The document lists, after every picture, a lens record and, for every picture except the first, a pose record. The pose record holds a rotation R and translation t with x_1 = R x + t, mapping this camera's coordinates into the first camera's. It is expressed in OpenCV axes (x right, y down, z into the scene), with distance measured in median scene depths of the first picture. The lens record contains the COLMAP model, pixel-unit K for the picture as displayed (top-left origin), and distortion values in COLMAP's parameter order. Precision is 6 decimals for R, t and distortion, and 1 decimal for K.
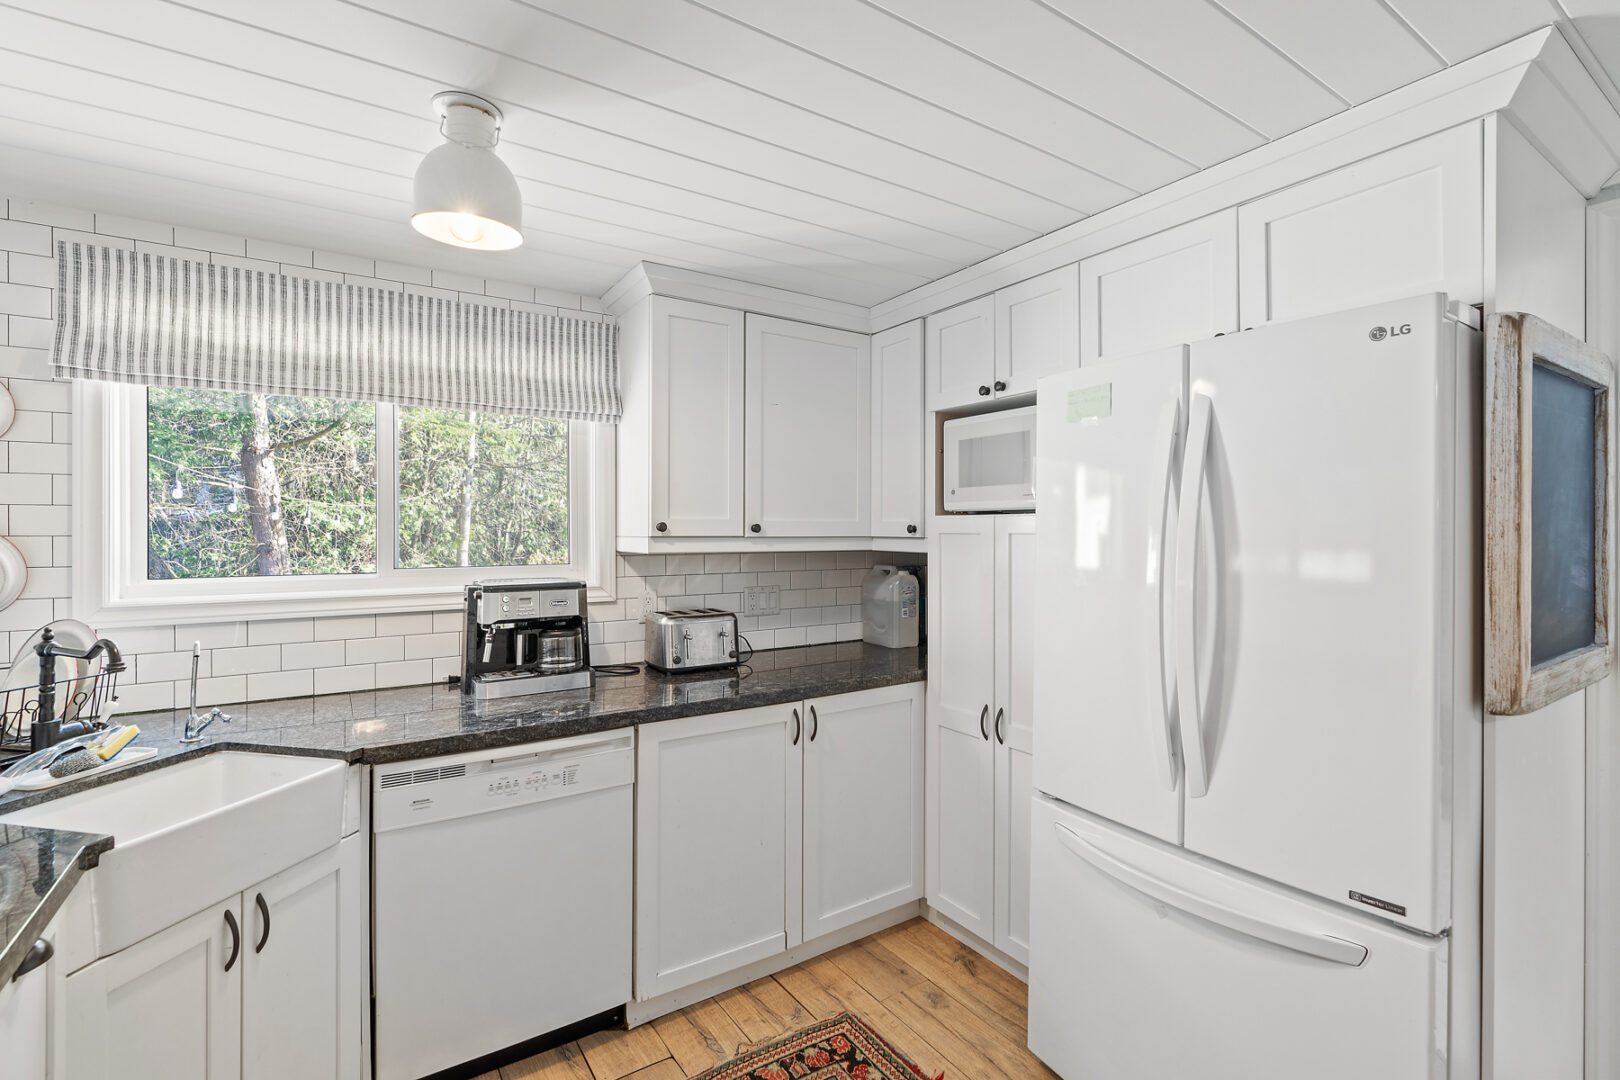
lens RADIAL K [[740.4, 0, 815.9], [0, 740.4, 533.3], [0, 0, 1]] dist [-0.010148, -0.000482]
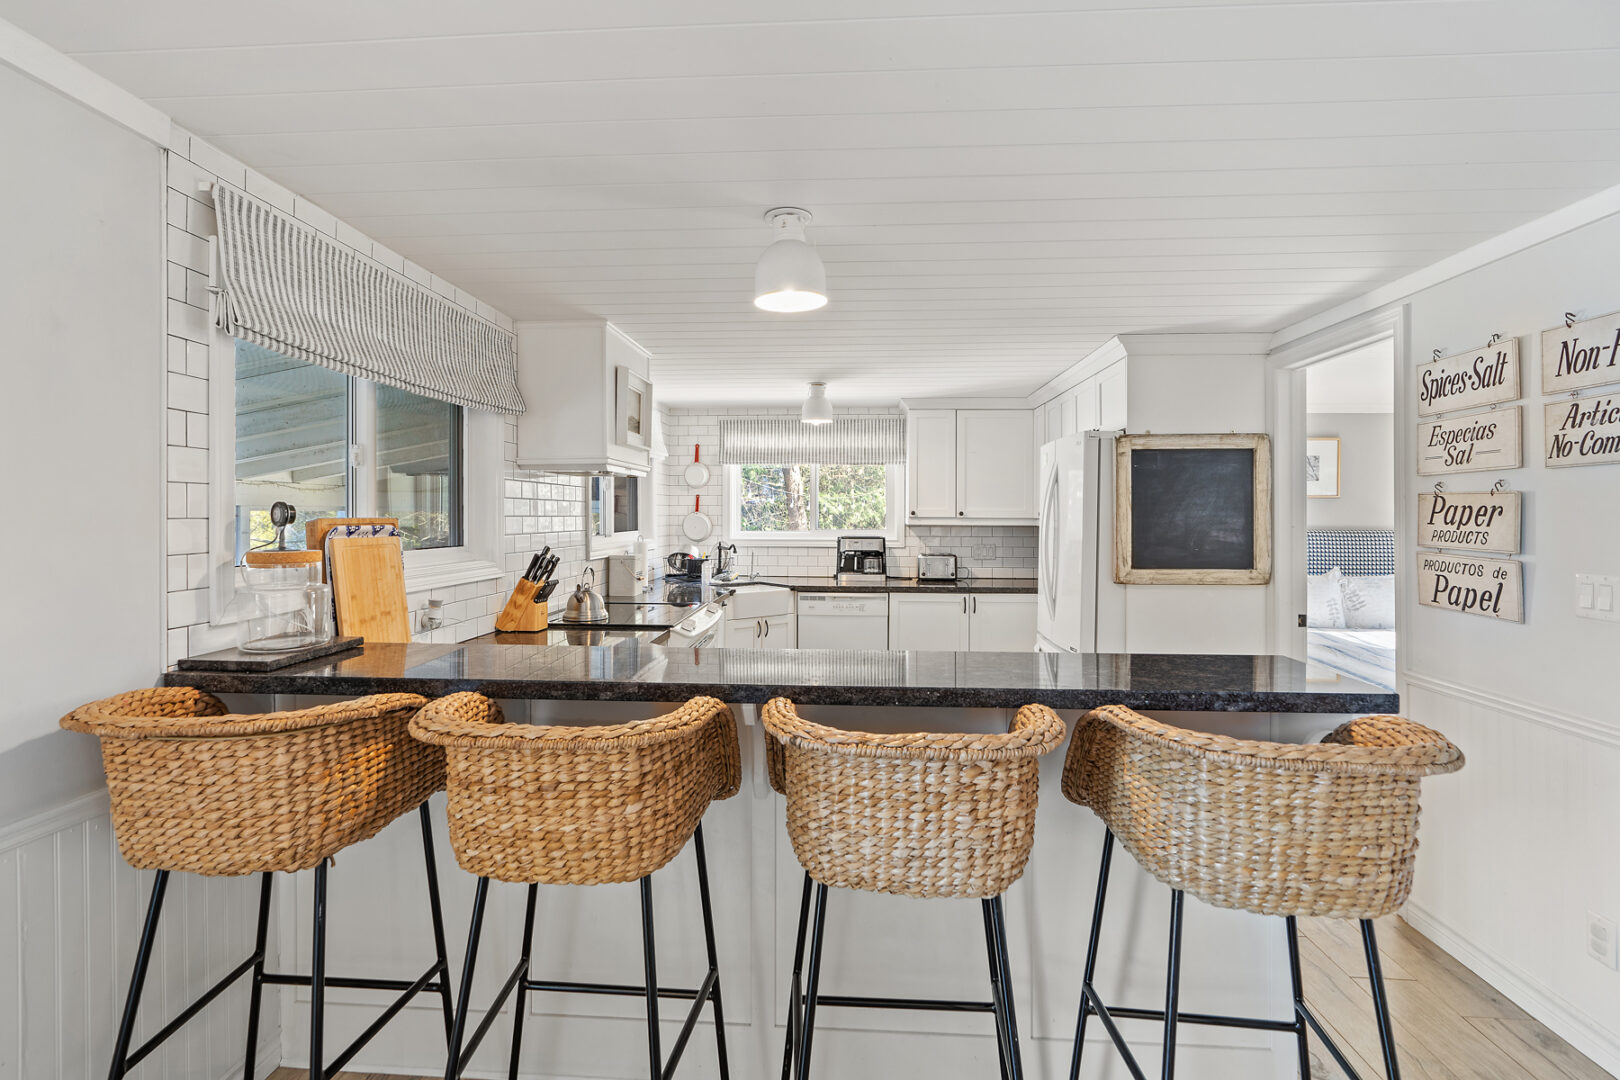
lens RADIAL K [[740.4, 0, 808.5], [0, 740.4, 530.9], [0, 0, 1]] dist [-0.010148, -0.000482]
pose [[0.802633, 0.016981, -0.596231, 0.919666], [-0.006088, 0.999776, 0.020278, 0.002122], [0.596442, -0.012645, 0.802557, -1.043136]]
